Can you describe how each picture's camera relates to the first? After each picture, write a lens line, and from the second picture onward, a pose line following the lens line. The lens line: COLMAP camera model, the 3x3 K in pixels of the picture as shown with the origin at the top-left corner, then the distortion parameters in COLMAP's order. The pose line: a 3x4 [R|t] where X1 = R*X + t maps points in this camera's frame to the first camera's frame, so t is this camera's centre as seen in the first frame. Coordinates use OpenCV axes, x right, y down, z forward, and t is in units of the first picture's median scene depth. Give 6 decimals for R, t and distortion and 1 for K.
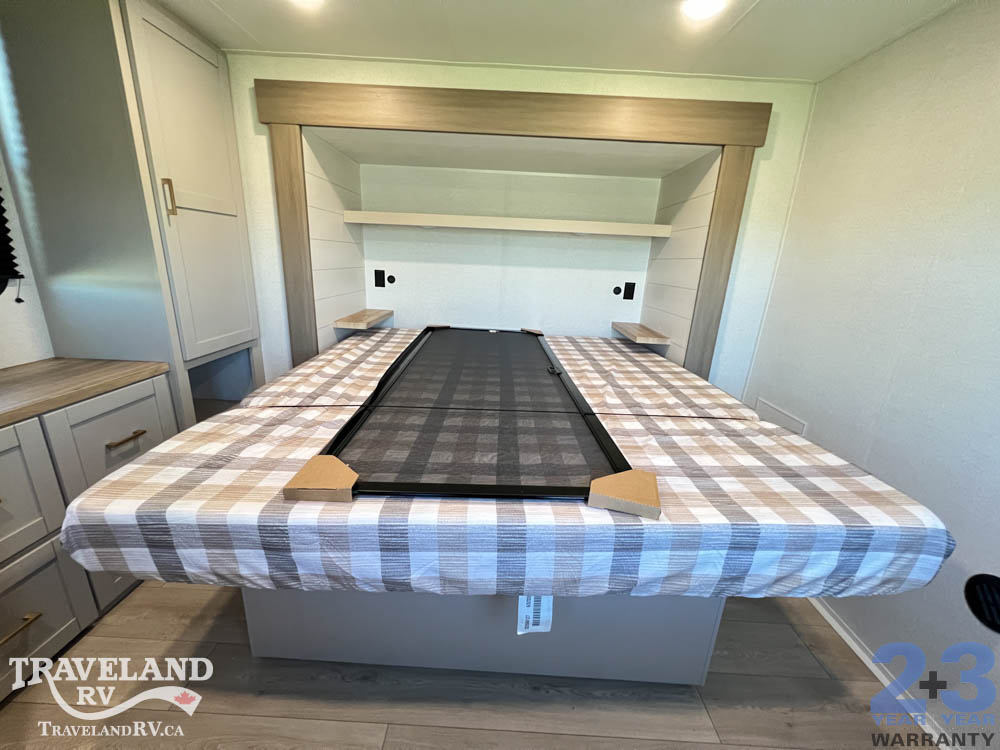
lens RADIAL K [[399.3, 0, 499.3], [0, 399.3, 373.4], [0, 0, 1]] dist [-0.000707, 0.000897]
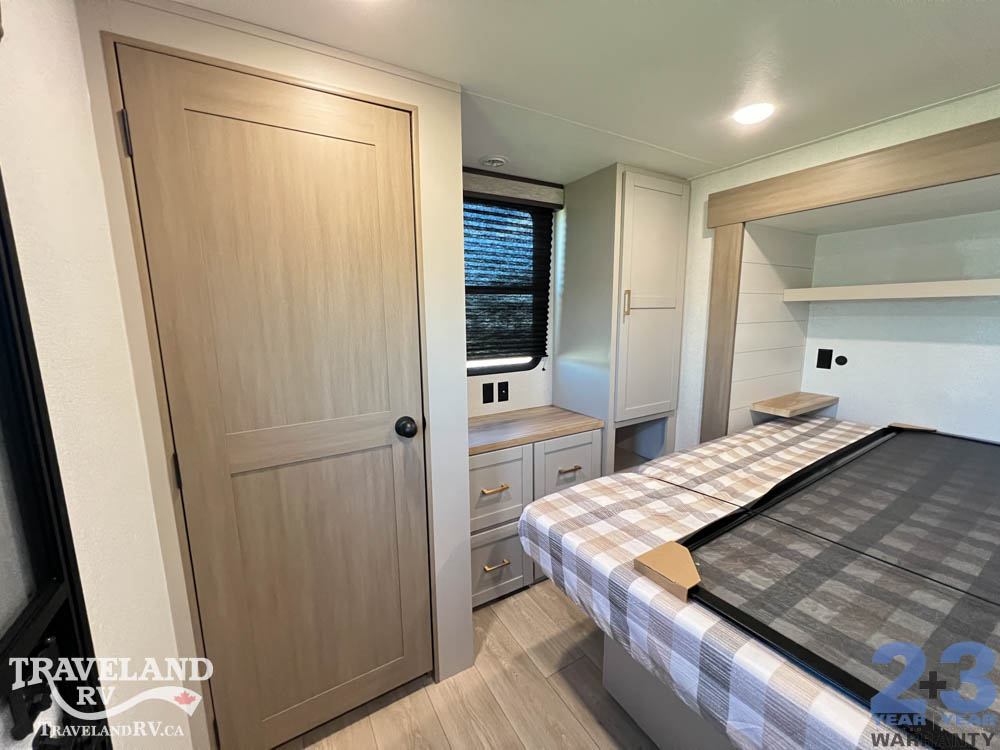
lens RADIAL K [[399.3, 0, 497.1], [0, 399.3, 373.7], [0, 0, 1]] dist [-0.000707, 0.000897]
pose [[0.520519, 0.080405, -0.850056, 0.121617], [-0.202986, 0.978668, -0.031725, -0.074568], [0.829371, 0.189063, 0.525737, -0.037291]]
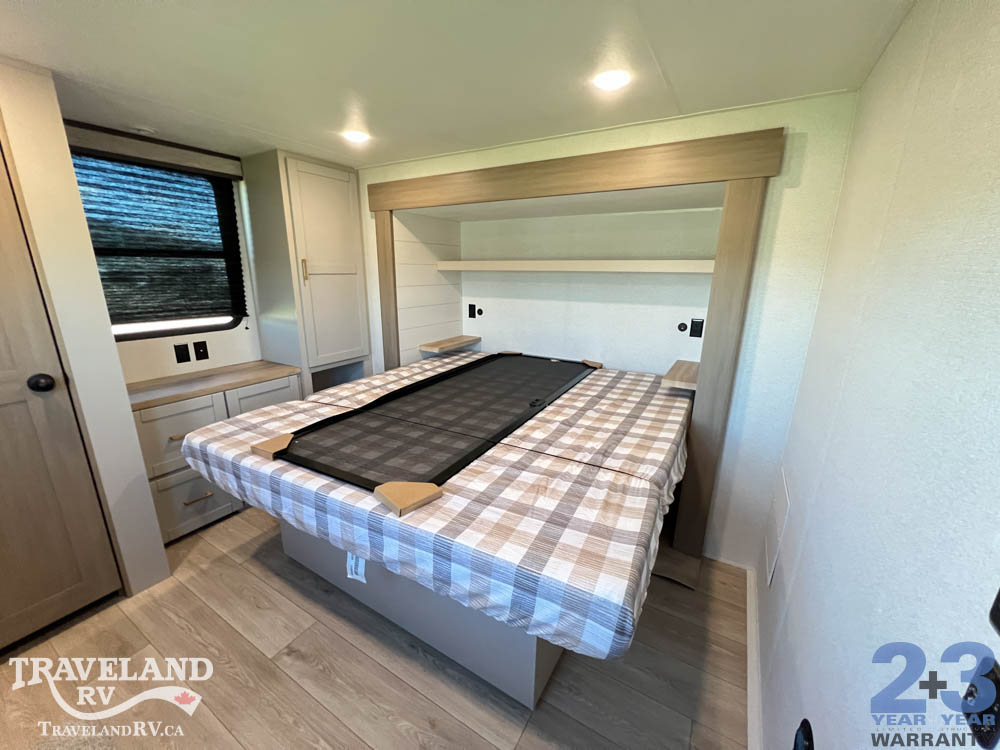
lens RADIAL K [[399.3, 0, 498.7], [0, 399.3, 373.4], [0, 0, 1]] dist [-0.000707, 0.000897]
pose [[0.866797, 0.088824, -0.490687, 0.753175], [-0.108729, 0.993997, -0.012135, -0.081087], [0.486664, 0.063871, 0.871251, -0.030121]]
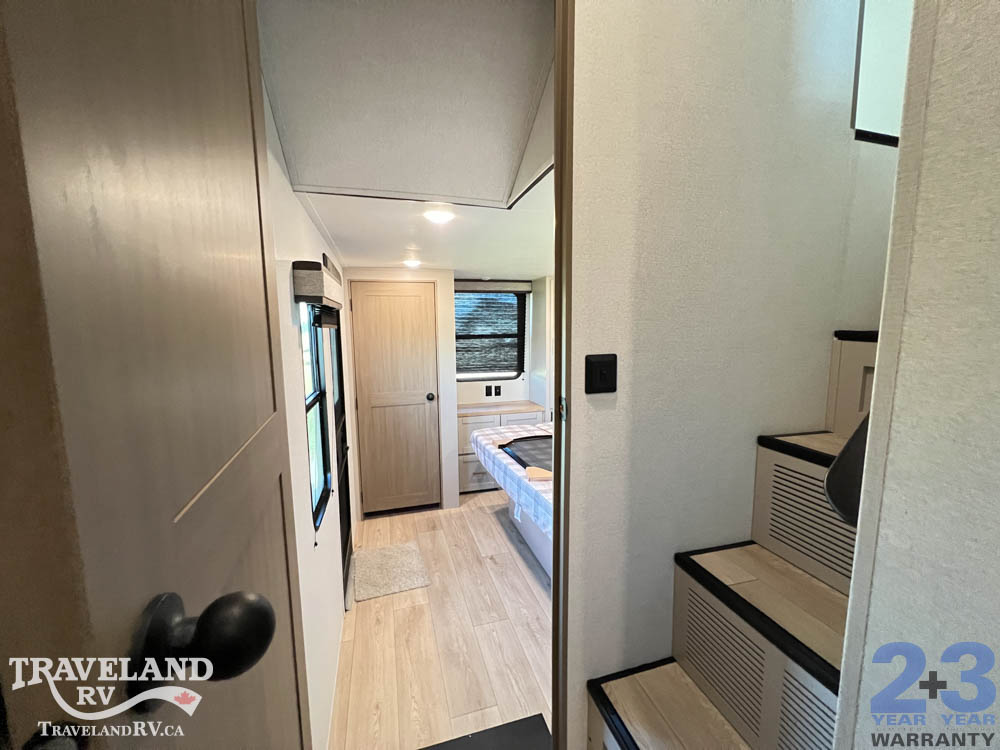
lens RADIAL K [[399.3, 0, 497.1], [0, 399.3, 373.2], [0, 0, 1]] dist [-0.000707, 0.000897]
pose [[0.297697, 0.056983, -0.952958, 1.614136], [-0.242839, 0.969902, -0.017865, -0.132125], [0.923258, 0.236733, 0.302575, -0.093362]]
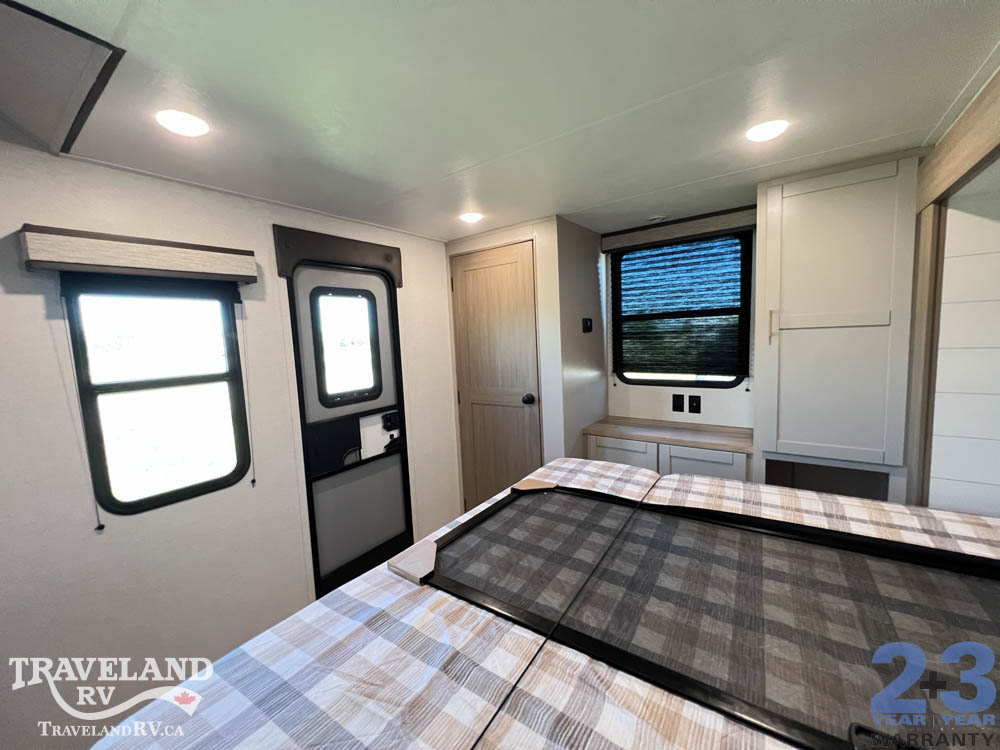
lens RADIAL K [[399.3, 0, 498.8], [0, 399.3, 372.9], [0, 0, 1]] dist [-0.000707, 0.000897]
pose [[-0.573872, 0.052686, -0.817248, 0.735153], [-0.213076, 0.953953, 0.211121, -0.387209], [0.790740, 0.295292, -0.536221, 1.076962]]
